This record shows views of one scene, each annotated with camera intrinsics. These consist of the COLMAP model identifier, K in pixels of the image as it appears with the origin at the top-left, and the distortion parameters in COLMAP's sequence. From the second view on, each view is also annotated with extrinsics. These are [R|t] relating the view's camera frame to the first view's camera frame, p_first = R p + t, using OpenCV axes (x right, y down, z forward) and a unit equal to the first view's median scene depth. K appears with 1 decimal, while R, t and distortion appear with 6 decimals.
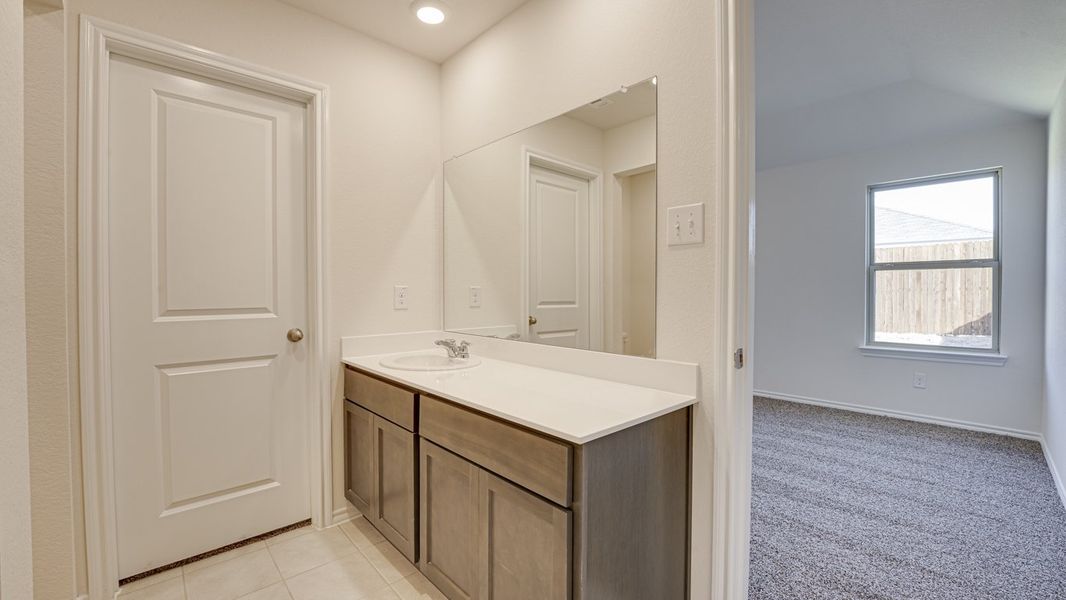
lens RADIAL K [[440.2, 0, 532.8], [0, 440.2, 300.0], [0, 0, 1]] dist [-0.026380, 0.001982]
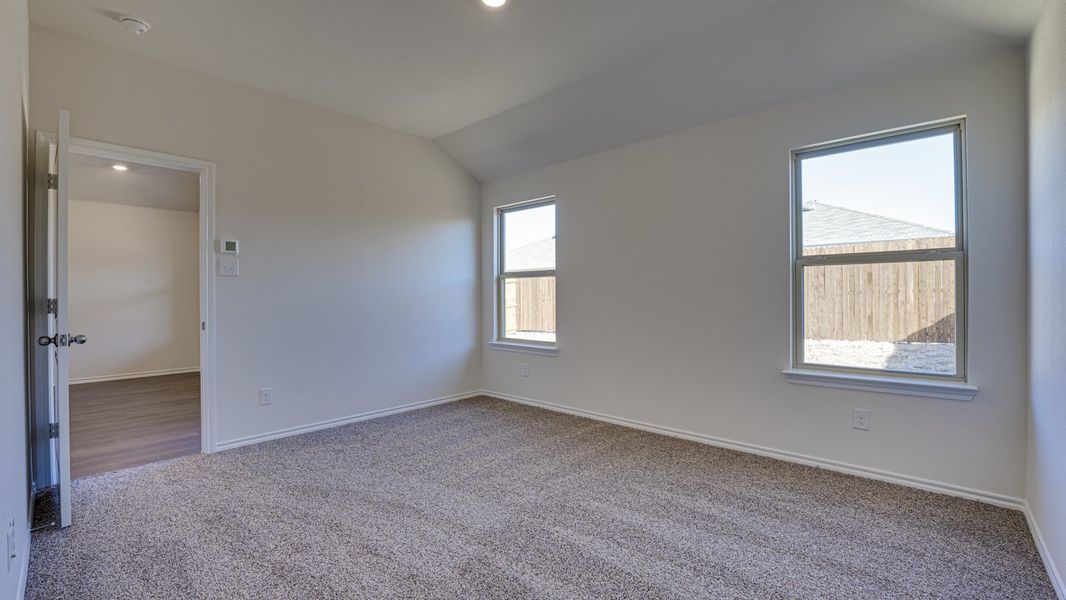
lens RADIAL K [[440.2, 0, 551.2], [0, 440.2, 296.7], [0, 0, 1]] dist [-0.026380, 0.001982]
pose [[0.997603, -0.013312, 0.067904, 0.328114], [0.013634, 0.999898, -0.004282, -0.019611], [-0.067840, 0.005198, 0.997683, 0.306699]]
